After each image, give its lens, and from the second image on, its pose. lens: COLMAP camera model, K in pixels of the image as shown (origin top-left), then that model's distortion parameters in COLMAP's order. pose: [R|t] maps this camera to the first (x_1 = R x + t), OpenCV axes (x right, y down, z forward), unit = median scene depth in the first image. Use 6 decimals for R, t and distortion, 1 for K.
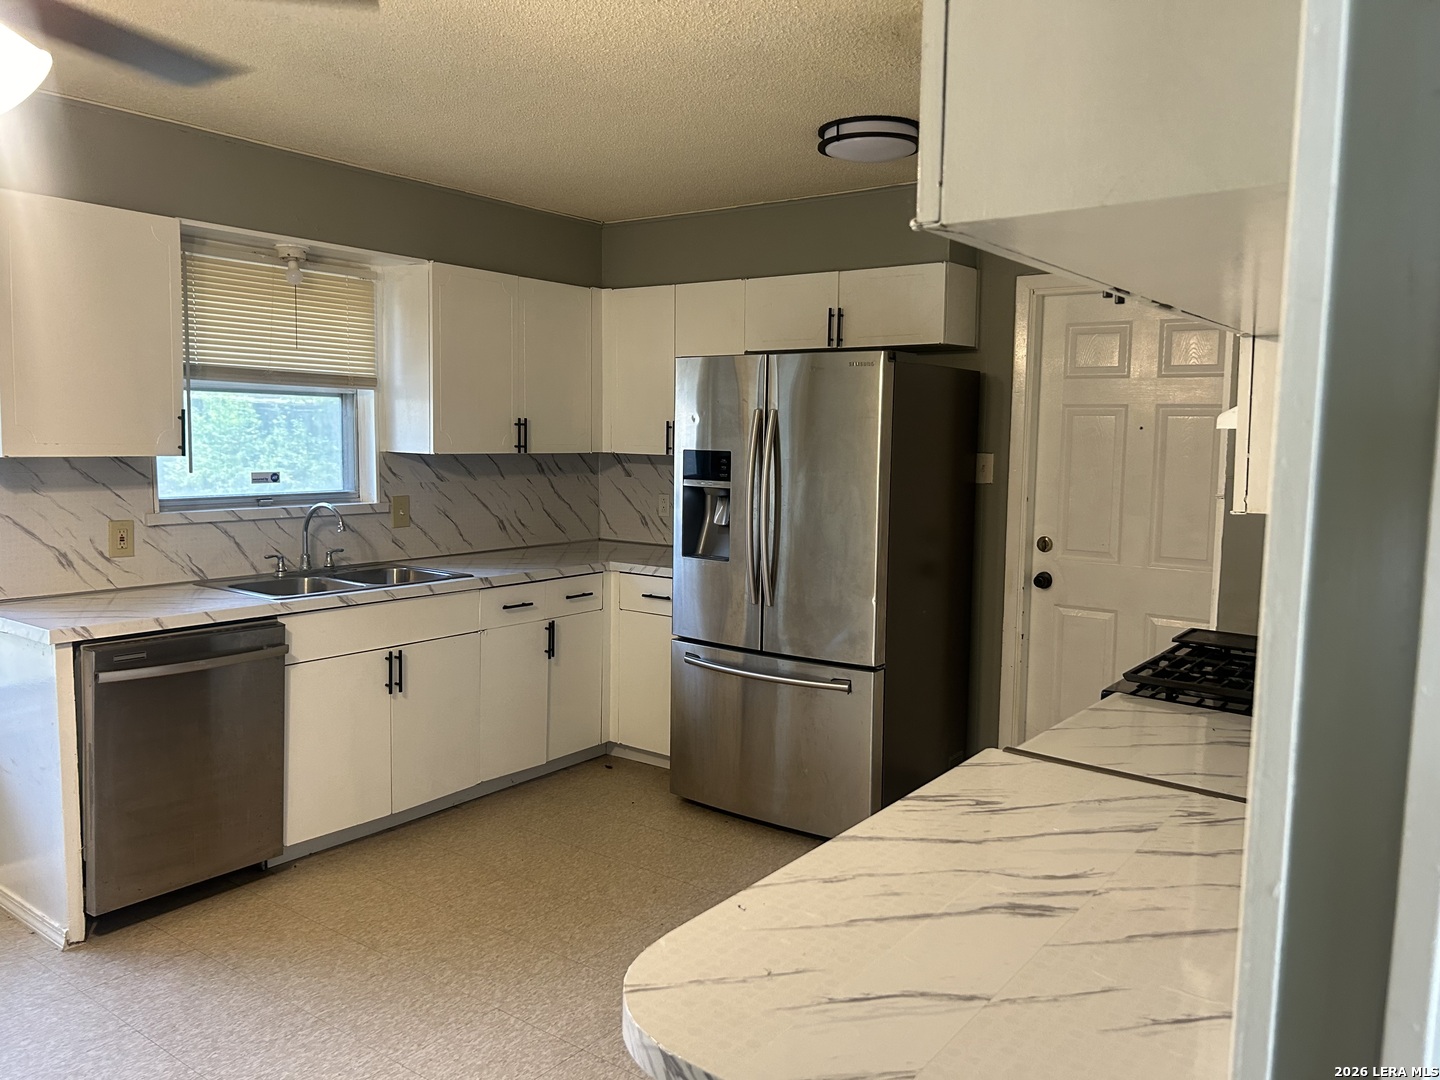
lens RADIAL K [[1087.3, 0, 724.8], [0, 1087.3, 533.7], [0, 0, 1]] dist [0.044214, -0.050557]
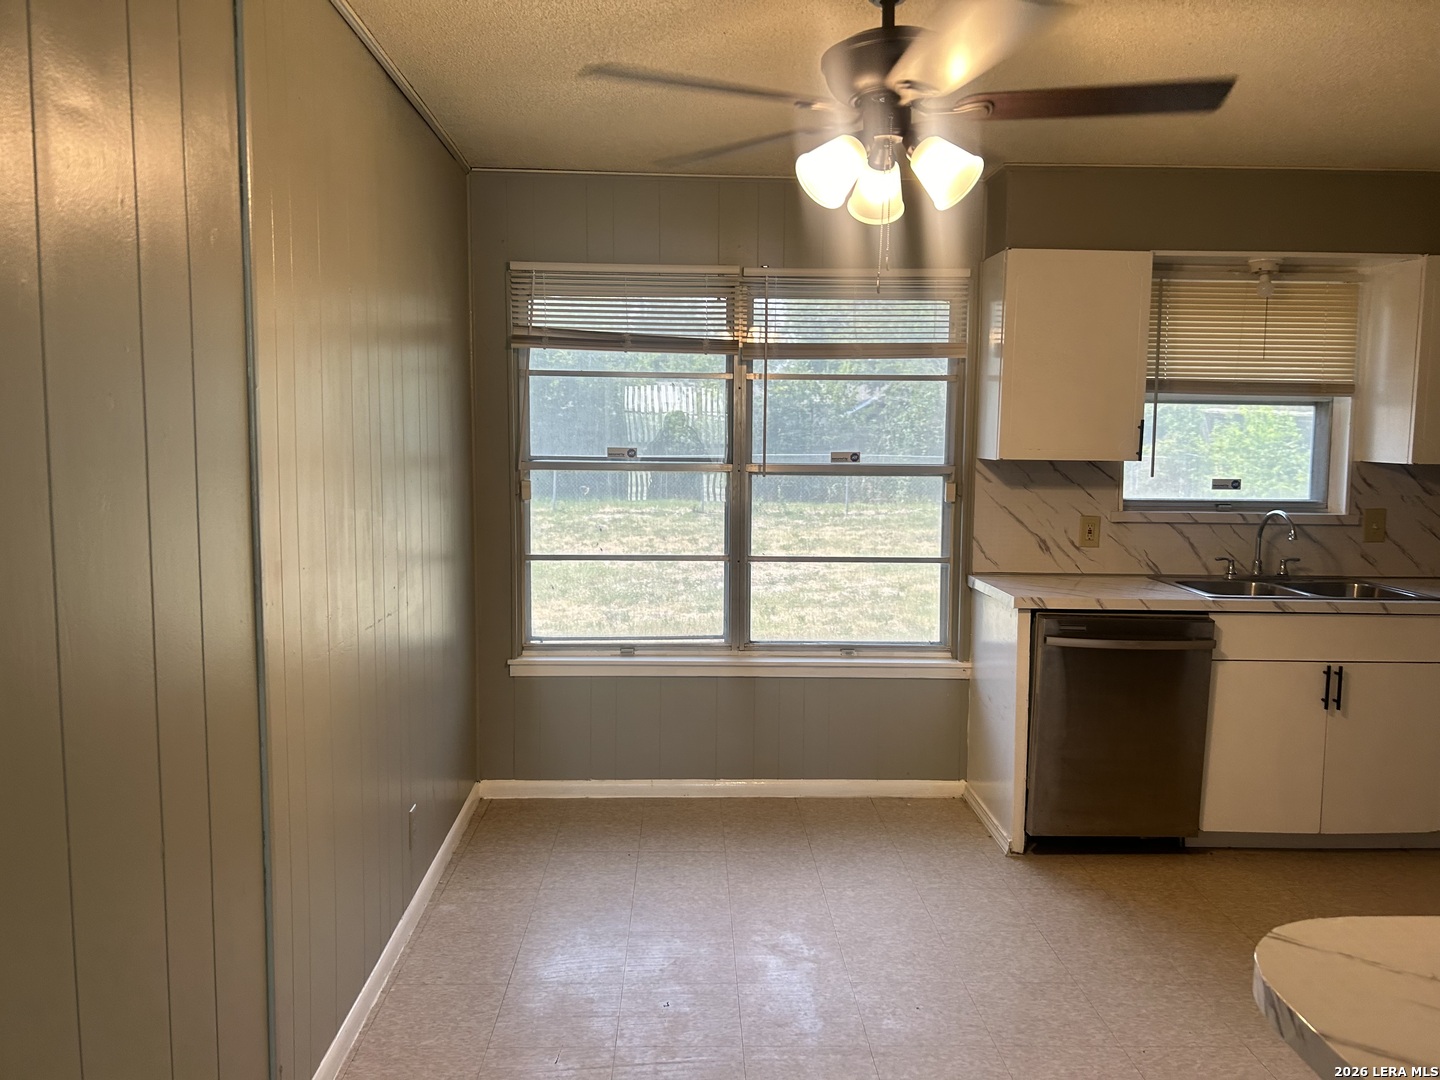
lens RADIAL K [[1087.3, 0, 724.8], [0, 1087.3, 533.7], [0, 0, 1]] dist [0.044214, -0.050557]
pose [[0.624238, 0.064220, -0.778590, 0.107847], [-0.075494, 0.996910, 0.021700, 0.010380], [0.777578, 0.045233, 0.627158, -0.032337]]
